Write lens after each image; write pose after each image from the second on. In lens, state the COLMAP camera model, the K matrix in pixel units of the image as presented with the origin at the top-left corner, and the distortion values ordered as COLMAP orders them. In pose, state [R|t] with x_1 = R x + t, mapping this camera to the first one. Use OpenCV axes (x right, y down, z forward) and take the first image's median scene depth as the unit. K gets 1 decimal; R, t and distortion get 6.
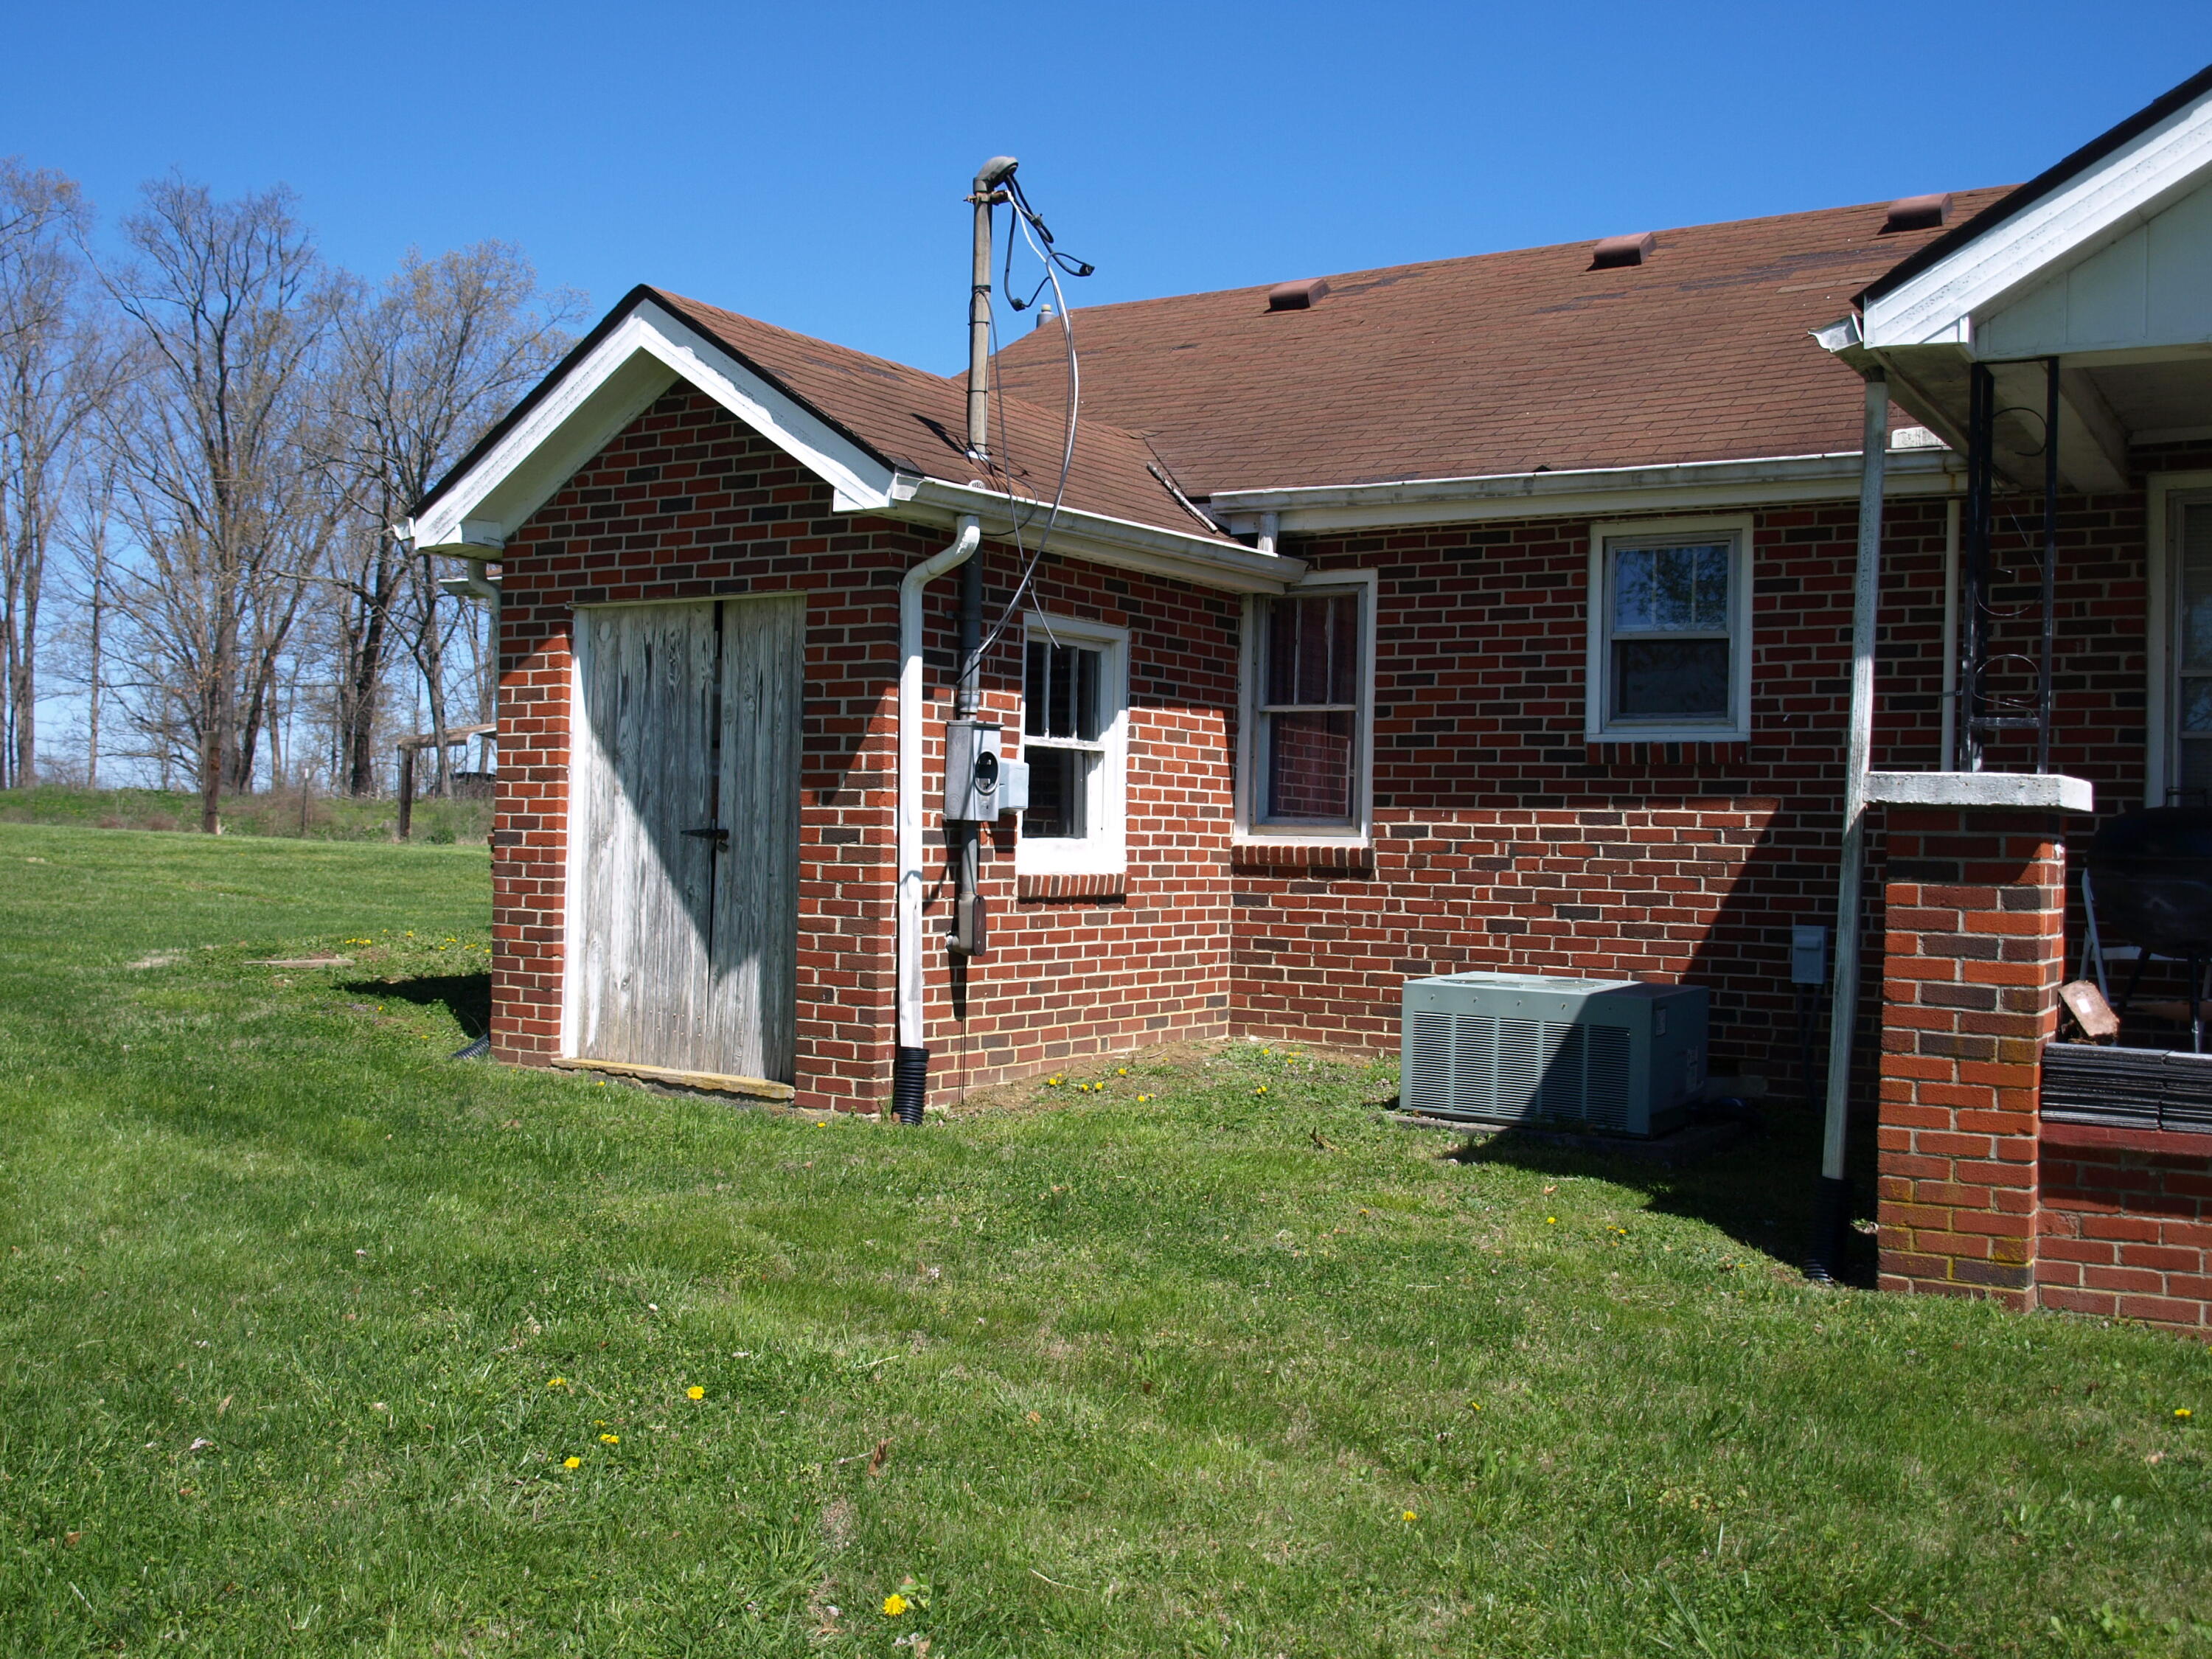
lens RADIAL K [[2060.1, 0, 1106.7], [0, 2060.1, 820.0], [0, 0, 1]] dist [-0.030742, 0.000000]
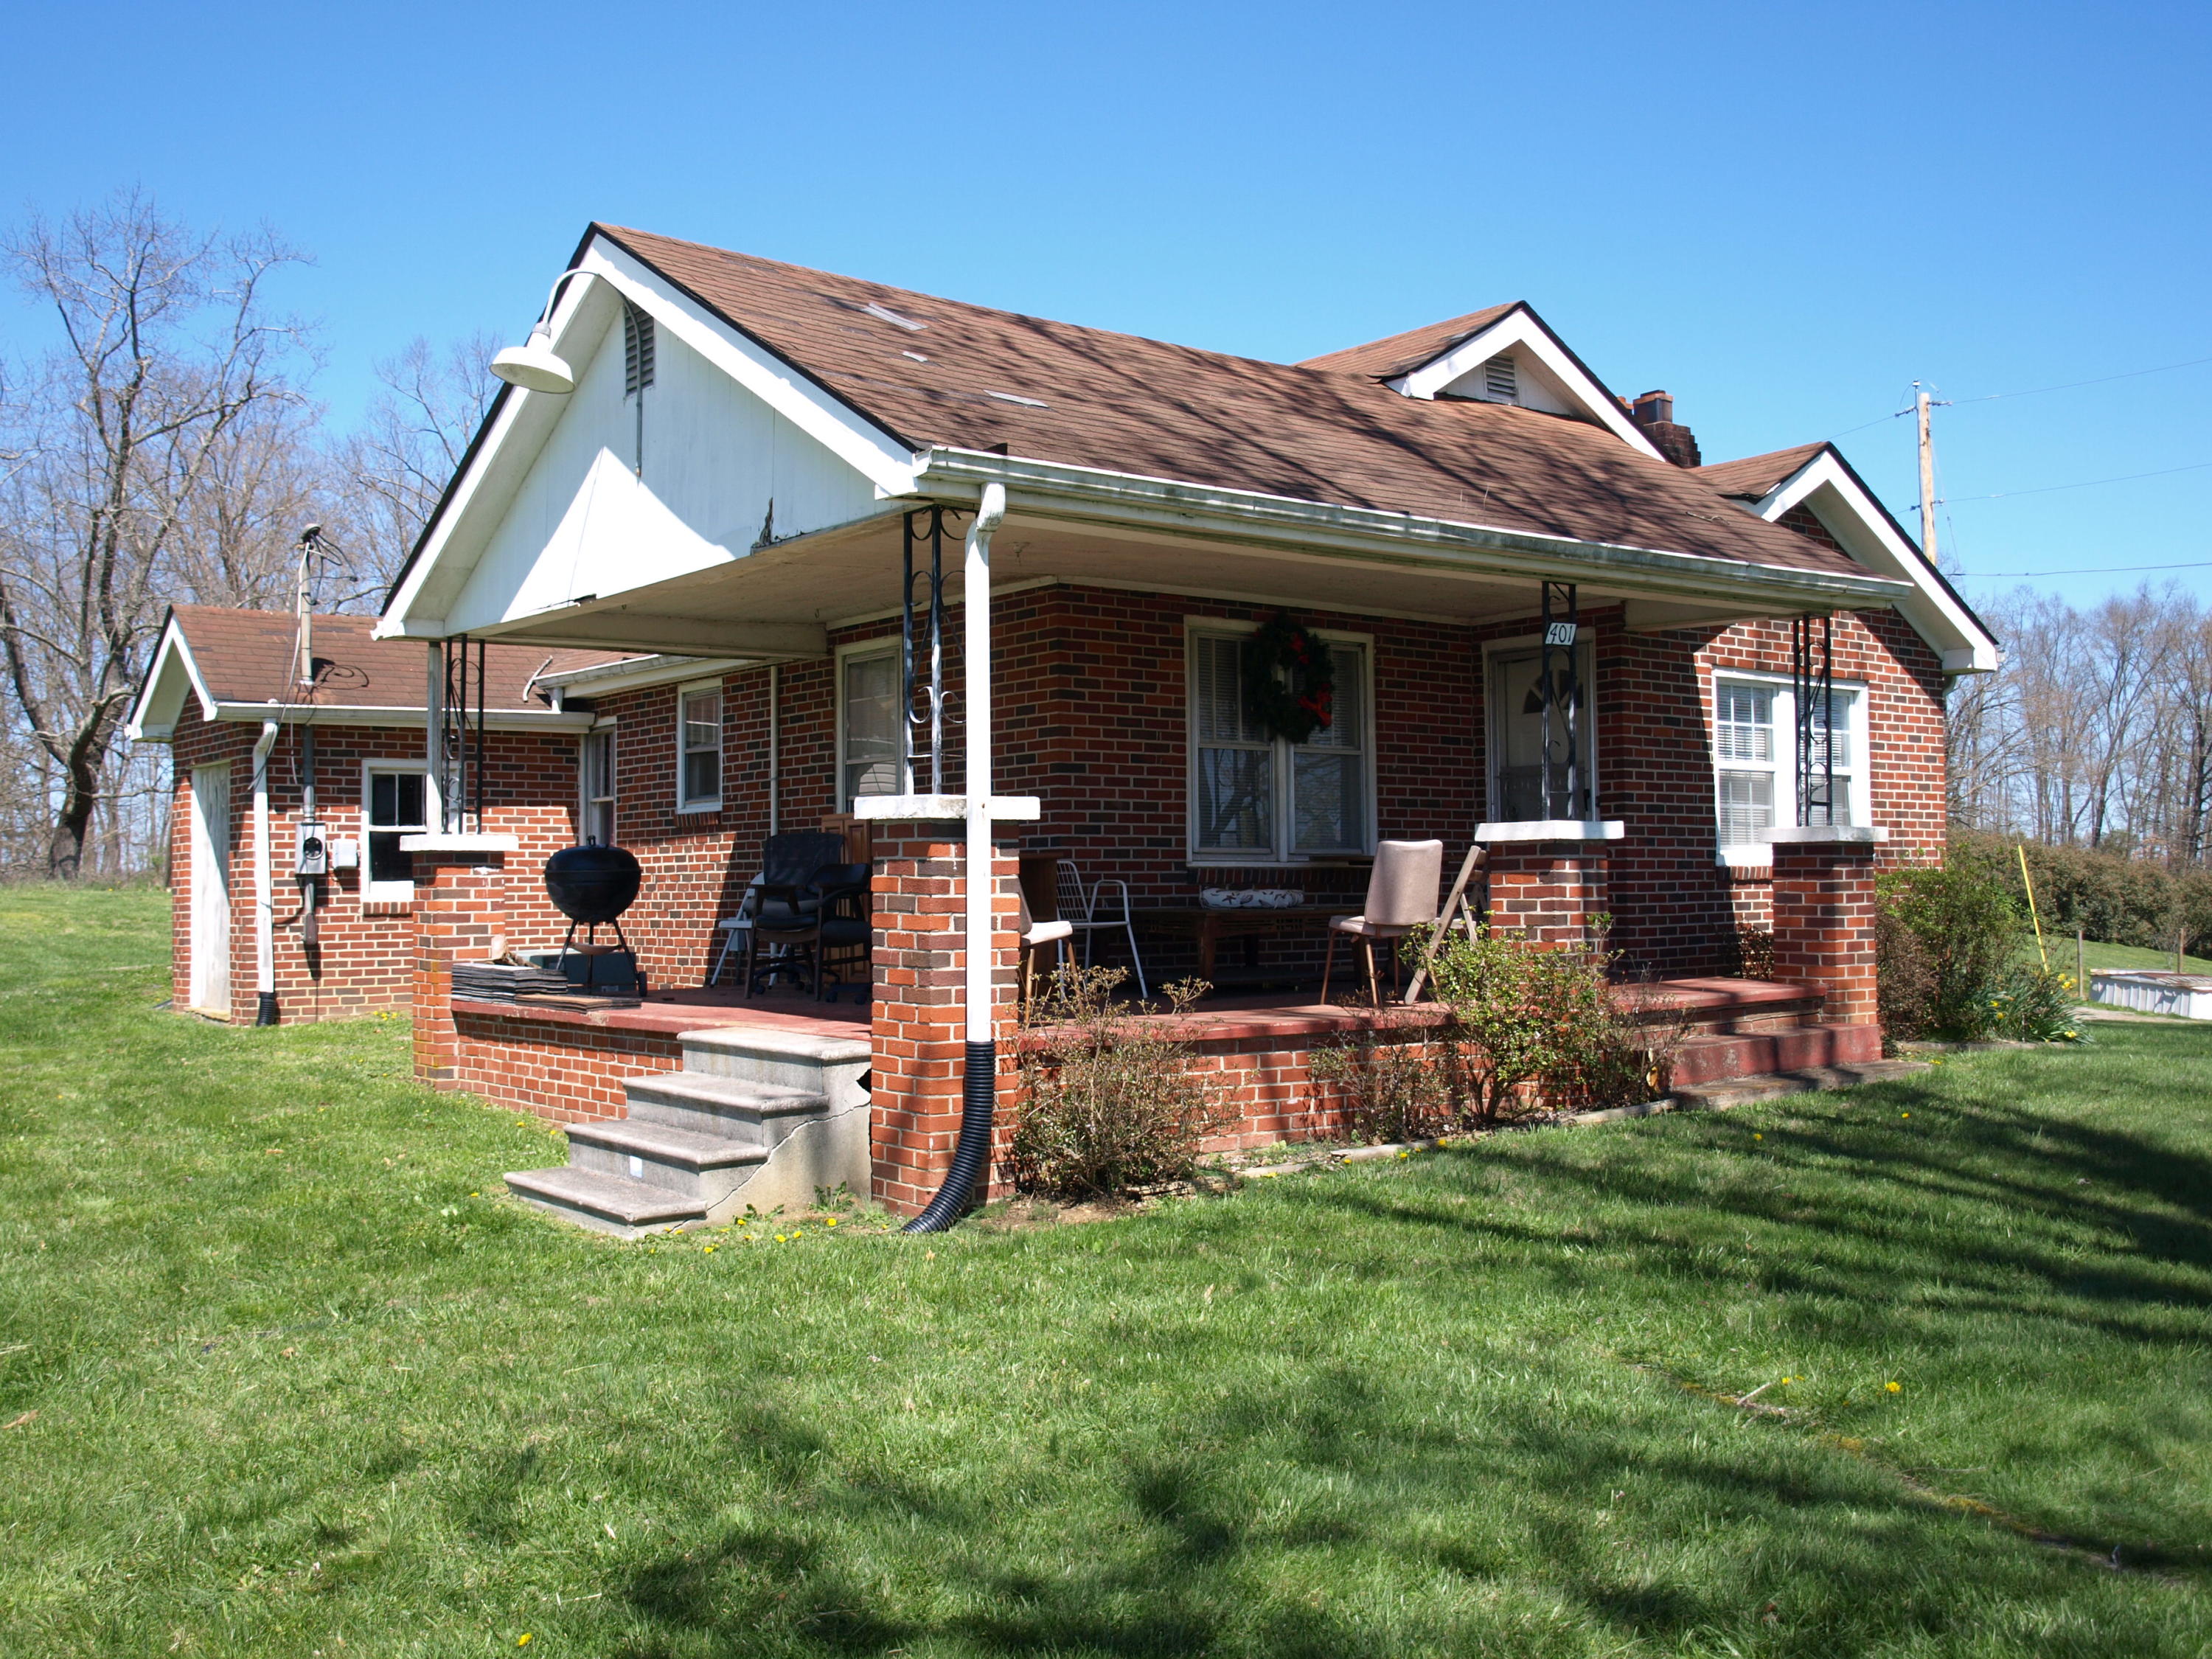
lens RADIAL K [[1960.6, 0, 1108.0], [0, 1960.6, 837.3], [0, 0, 1]] dist [-0.021766, -0.006500]
pose [[0.946467, -0.042539, -0.319986, 1.146843], [0.036564, 0.999027, -0.024660, 0.036331], [0.320724, 0.011640, 0.947101, -0.444609]]
